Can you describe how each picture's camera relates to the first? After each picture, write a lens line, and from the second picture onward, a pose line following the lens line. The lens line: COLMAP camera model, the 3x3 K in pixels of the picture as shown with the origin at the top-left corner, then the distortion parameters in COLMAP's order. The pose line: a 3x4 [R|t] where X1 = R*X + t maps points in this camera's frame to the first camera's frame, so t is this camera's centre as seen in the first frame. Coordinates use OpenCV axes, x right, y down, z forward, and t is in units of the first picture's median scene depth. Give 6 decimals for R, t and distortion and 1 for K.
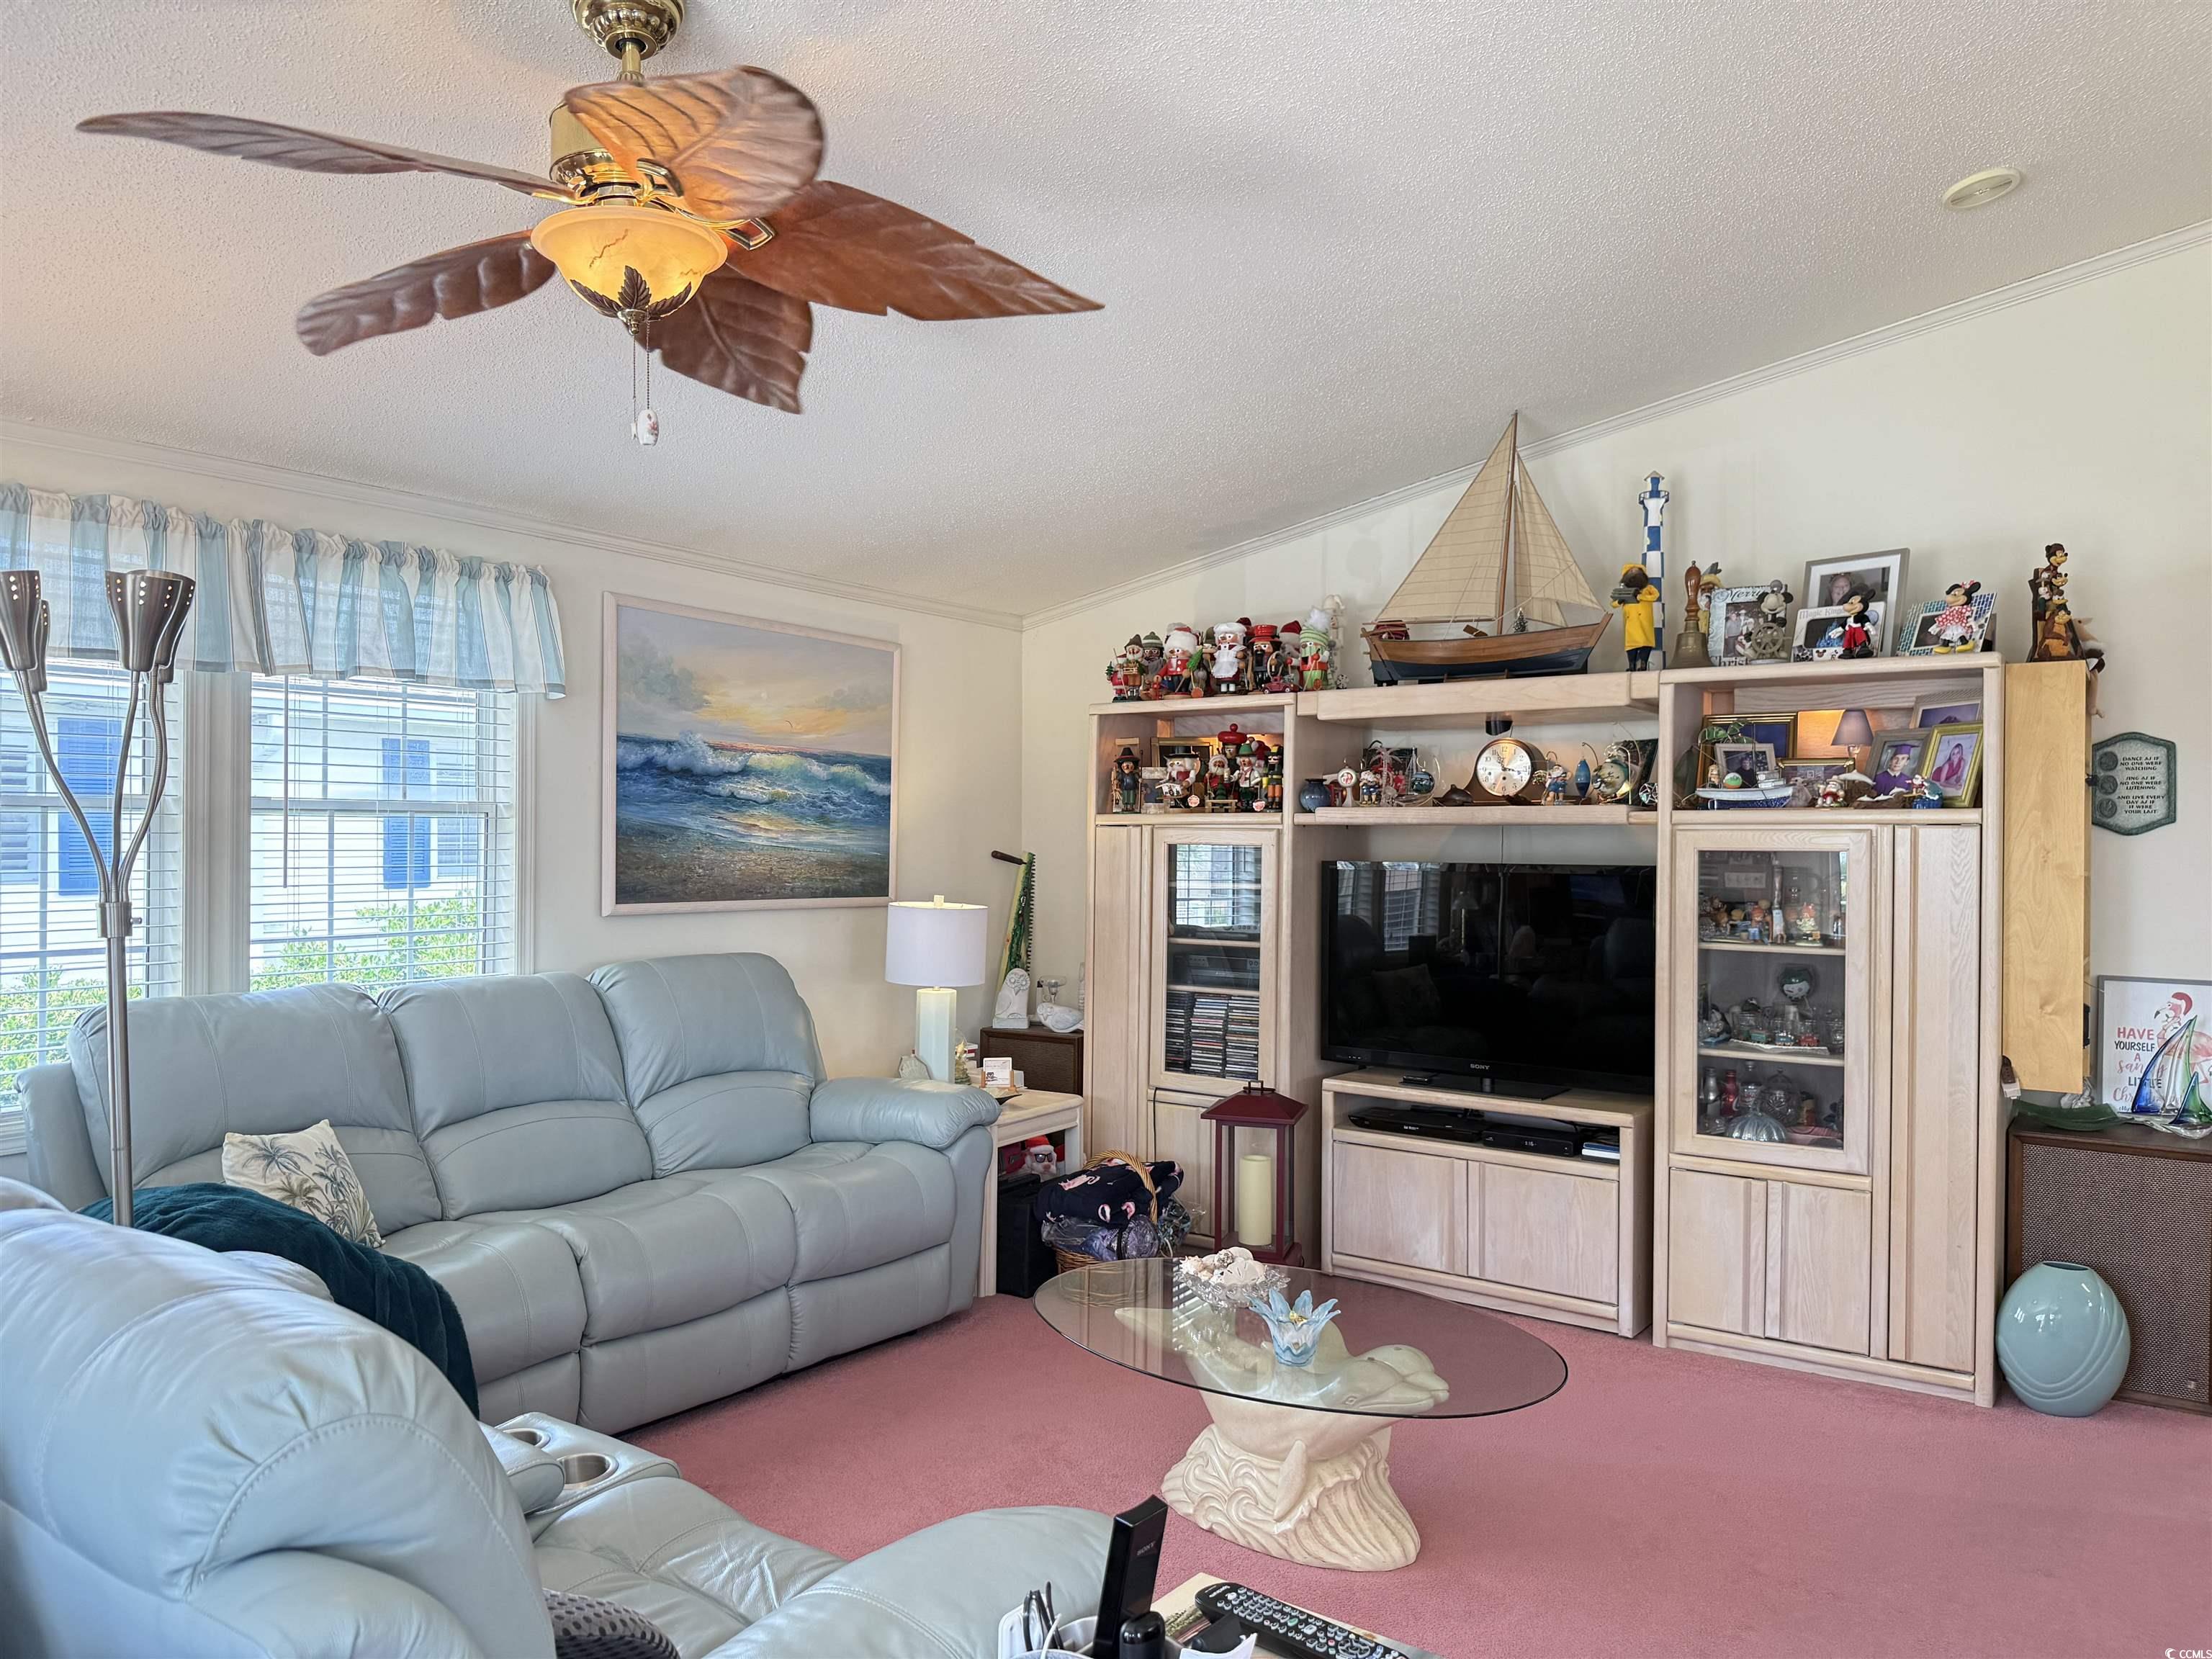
lens RADIAL K [[1578.6, 0, 1106.8], [0, 1578.6, 827.2], [0, 0, 1]] dist [0.020162, -0.022084]
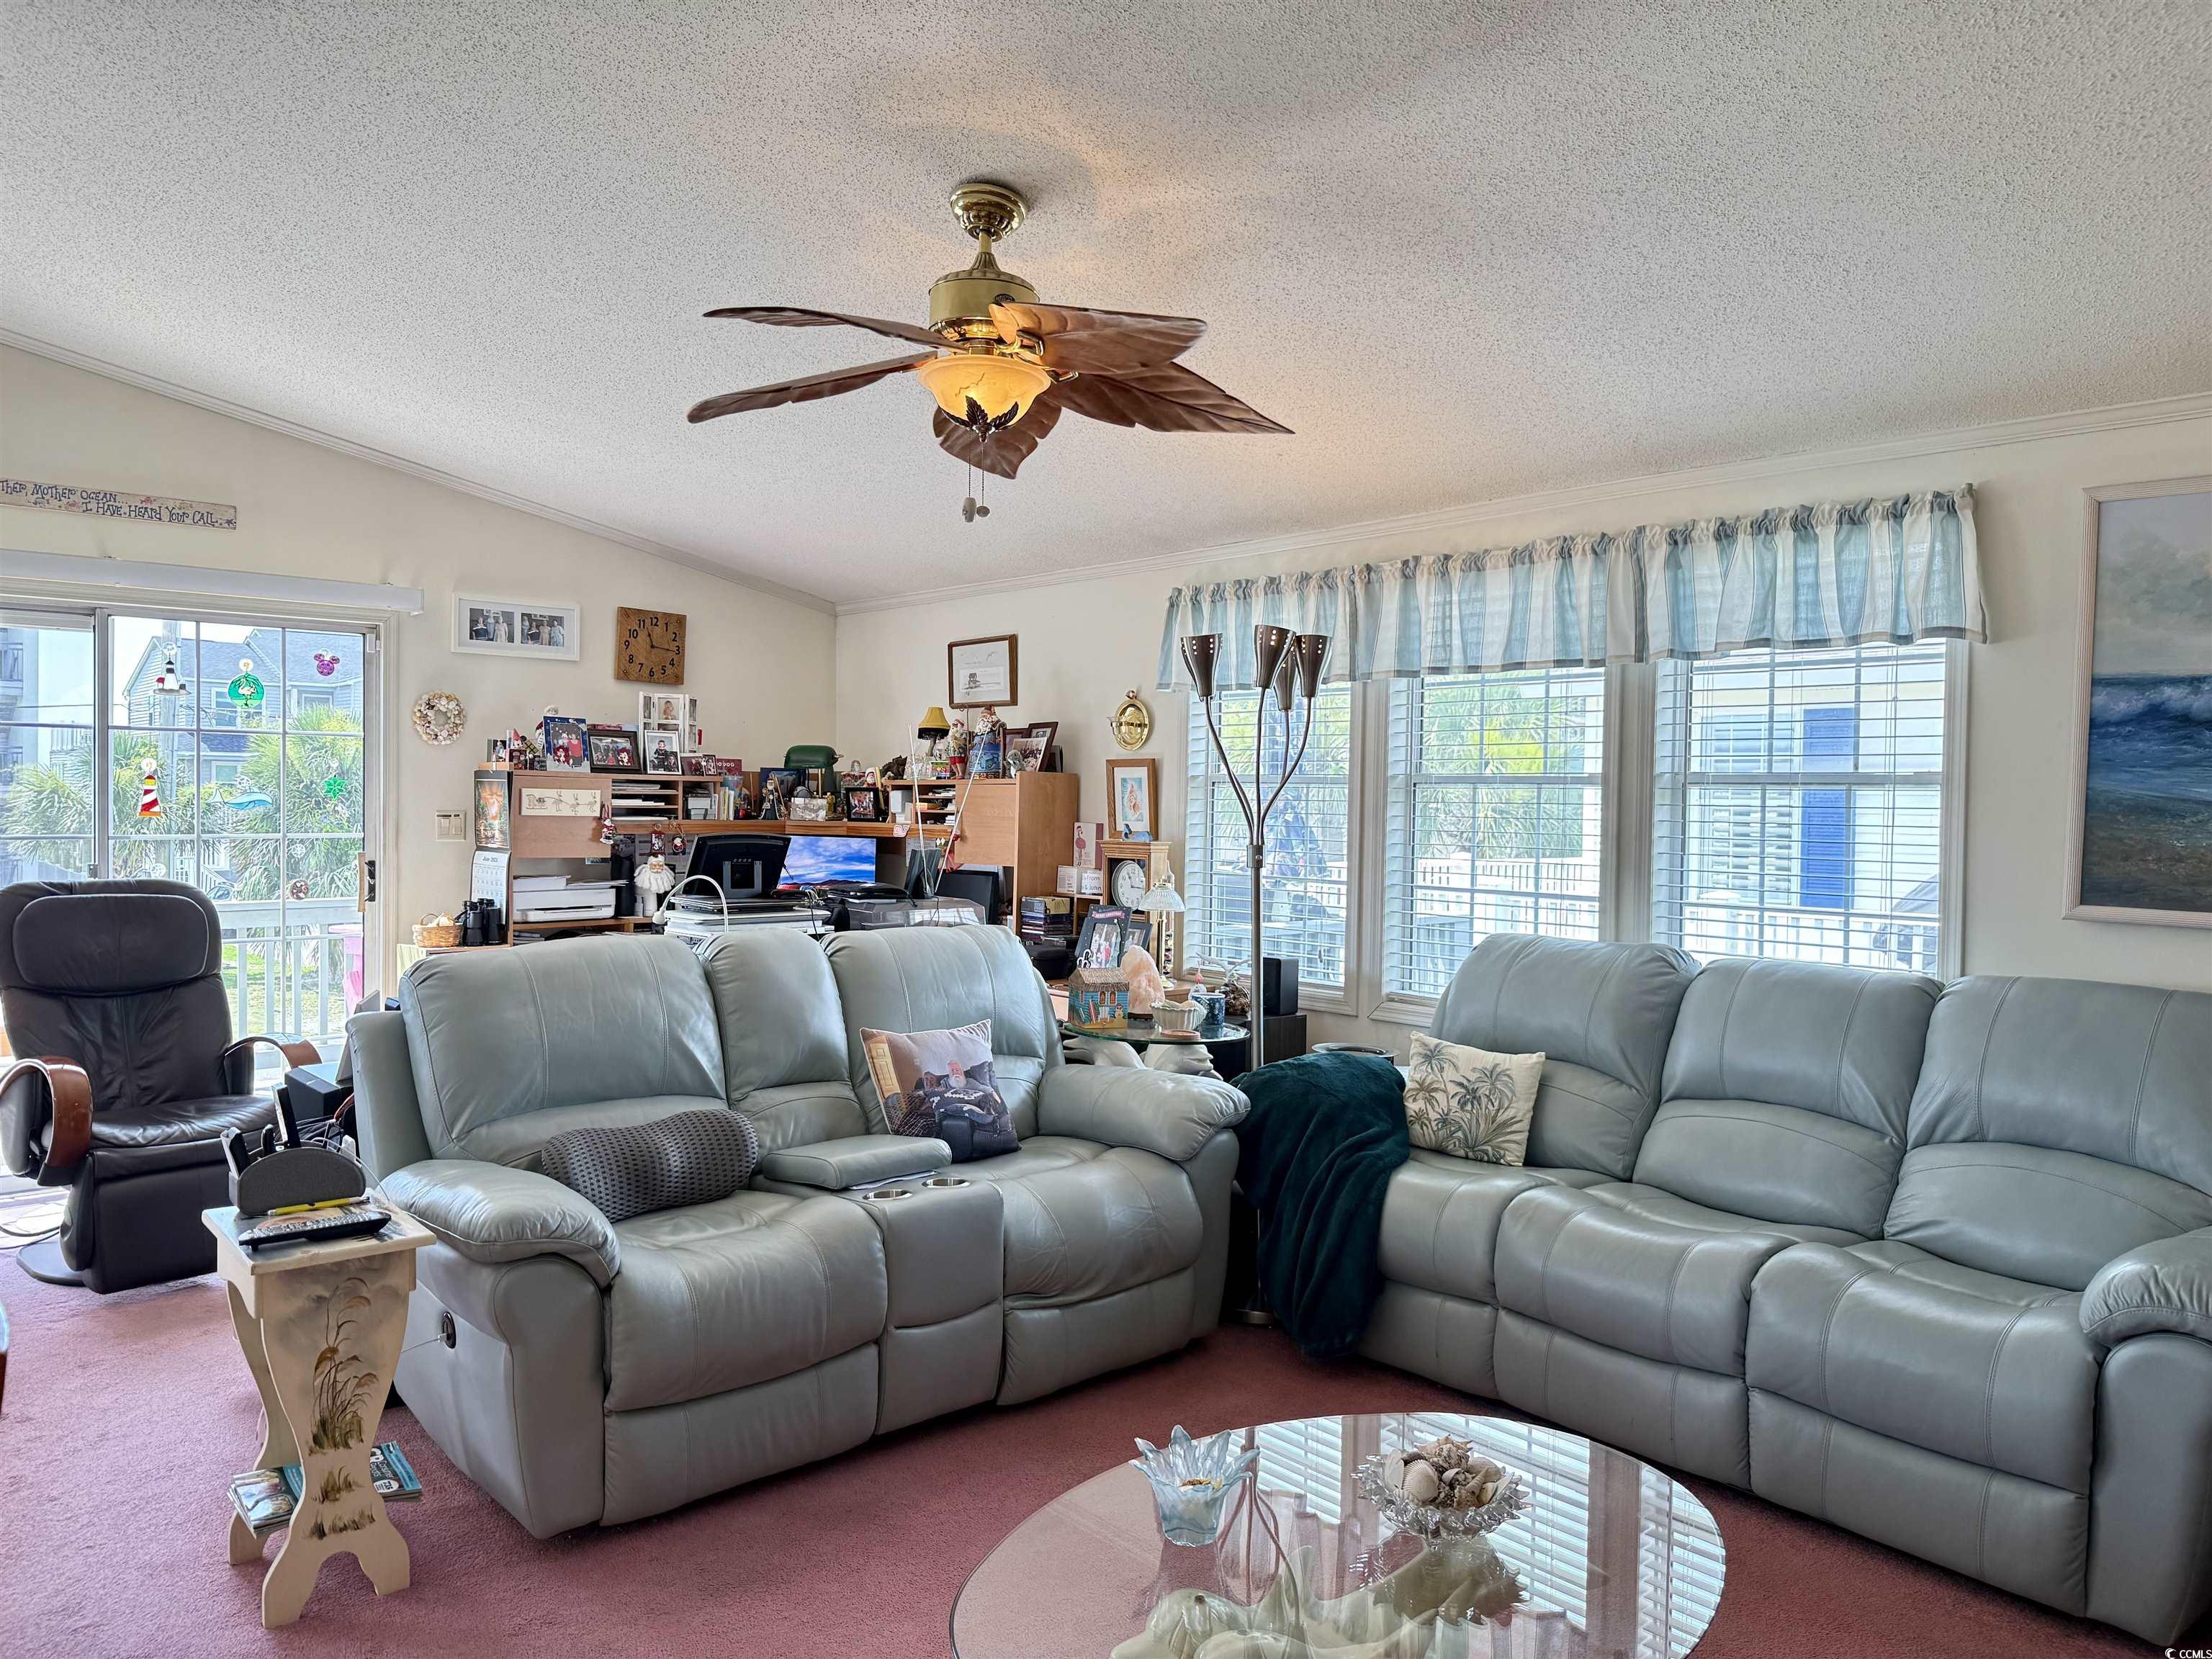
lens RADIAL K [[1578.6, 0, 1108.3], [0, 1578.6, 830.6], [0, 0, 1]] dist [0.020162, -0.022084]
pose [[-0.231290, 0.012222, -0.972808, 0.569144], [-0.010599, 0.999830, 0.015081, 0.007937], [0.972827, 0.013799, -0.231121, 0.782040]]
